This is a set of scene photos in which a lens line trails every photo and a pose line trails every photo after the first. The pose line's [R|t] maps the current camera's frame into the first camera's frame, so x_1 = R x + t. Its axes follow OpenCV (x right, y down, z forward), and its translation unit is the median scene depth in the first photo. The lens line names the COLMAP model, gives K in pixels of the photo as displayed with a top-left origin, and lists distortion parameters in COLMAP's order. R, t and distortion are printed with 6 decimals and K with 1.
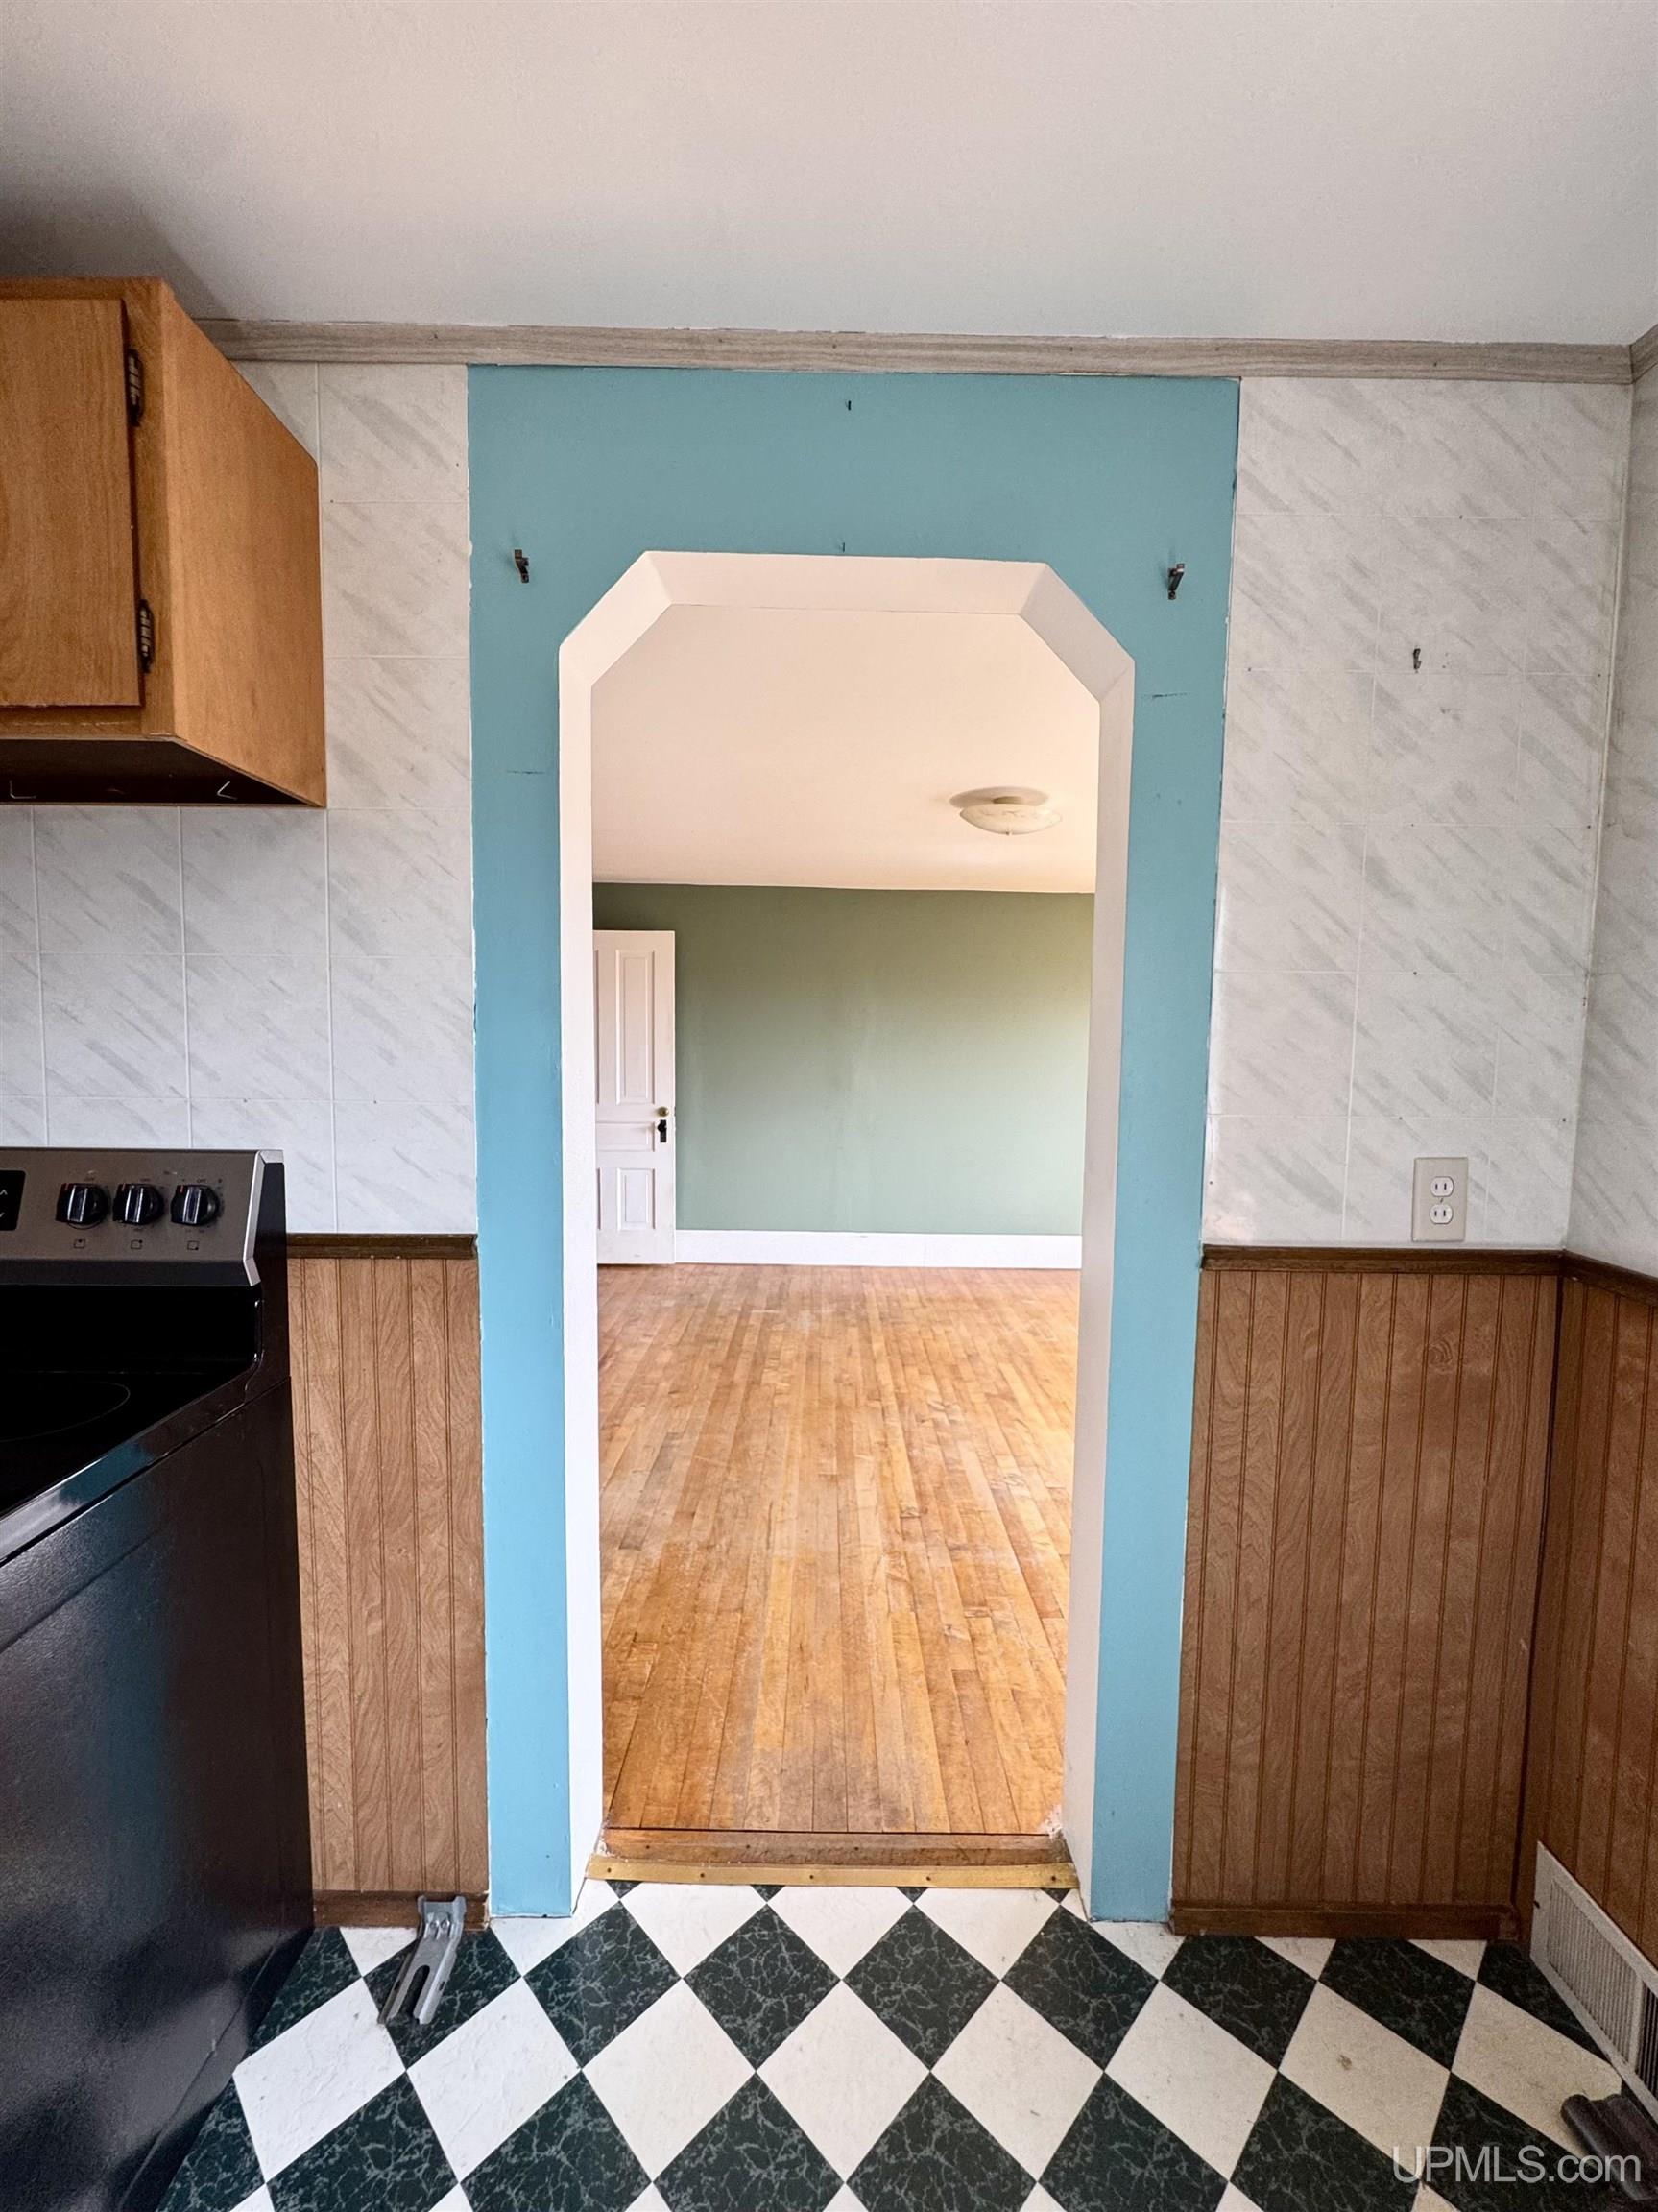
lens RADIAL K [[881.3, 0, 814.3], [0, 881.3, 1109.7], [0, 0, 1]] dist [-0.006314, -0.000647]
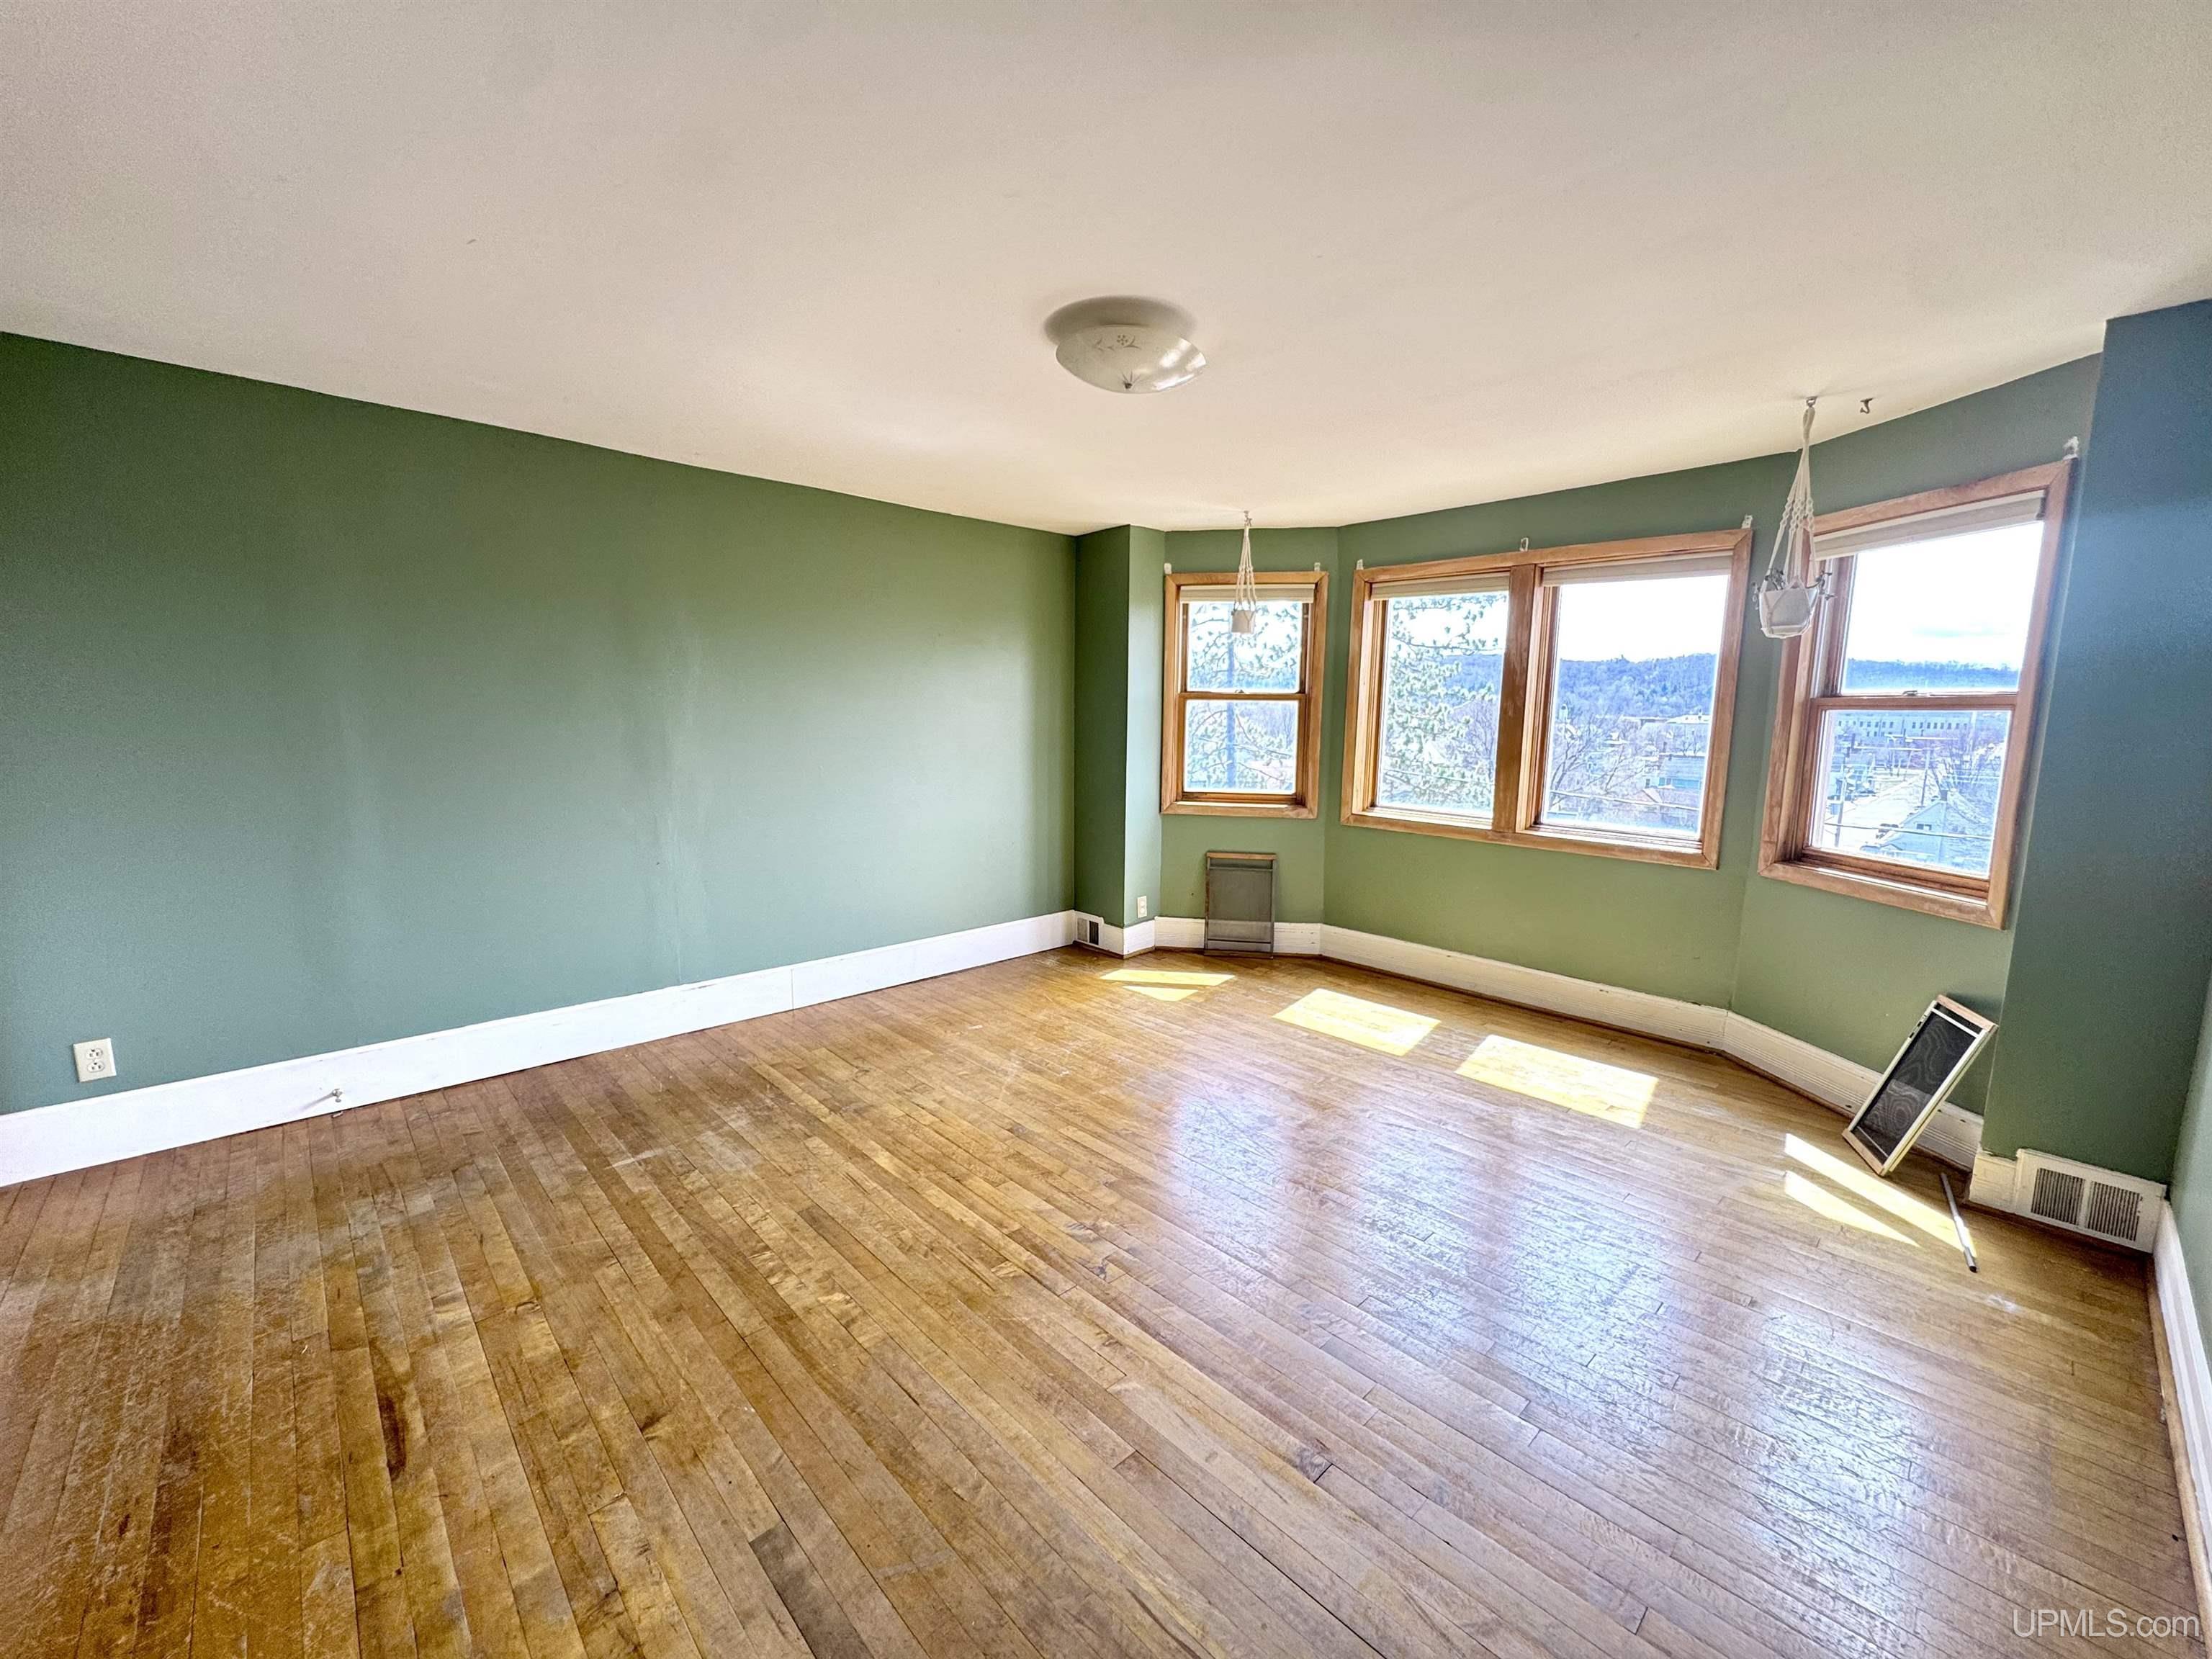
lens RADIAL K [[881.4, 0, 1112.0], [0, 881.4, 823.2], [0, 0, 1]] dist [-0.006314, -0.000647]
pose [[0.727529, -0.089902, 0.680162, -0.259556], [0.048545, 0.995638, 0.079675, -0.030915], [-0.684358, -0.024947, 0.728719, 0.459156]]
